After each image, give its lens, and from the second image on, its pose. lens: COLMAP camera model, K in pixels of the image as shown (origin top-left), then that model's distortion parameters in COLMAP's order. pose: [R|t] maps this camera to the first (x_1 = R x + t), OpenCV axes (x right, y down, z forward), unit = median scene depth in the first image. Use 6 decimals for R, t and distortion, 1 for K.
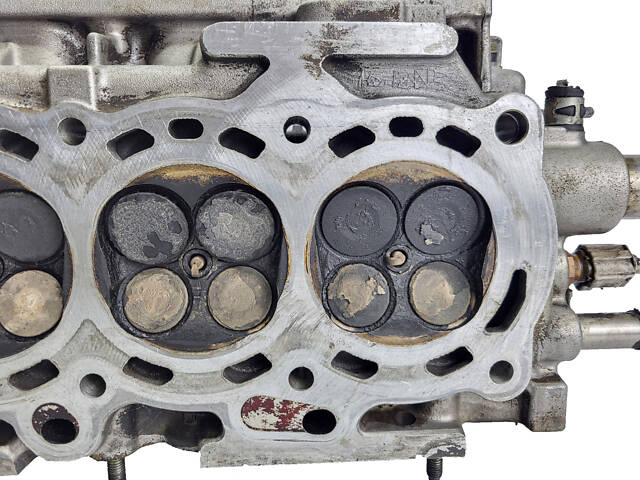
lens RADIAL K [[469.7, 0, 321.3], [0, 469.7, 245.8], [0, 0, 1]] dist [0.001894, 0.002792]
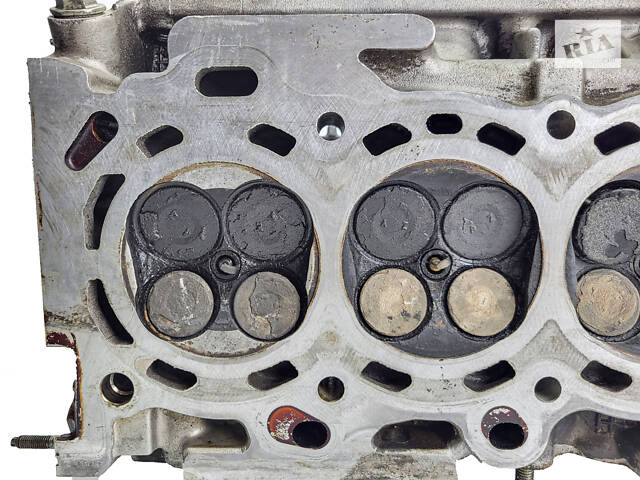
lens RADIAL K [[494.8, 0, 318.8], [0, 494.8, 233.9], [0, 0, 1]] dist [-0.008937, 0.009524]
pose [[0.997375, 0.016086, -0.070598, -0.881595], [-0.018131, 0.999431, -0.028426, 0.017815], [0.070101, 0.029632, 0.997100, -0.043672]]
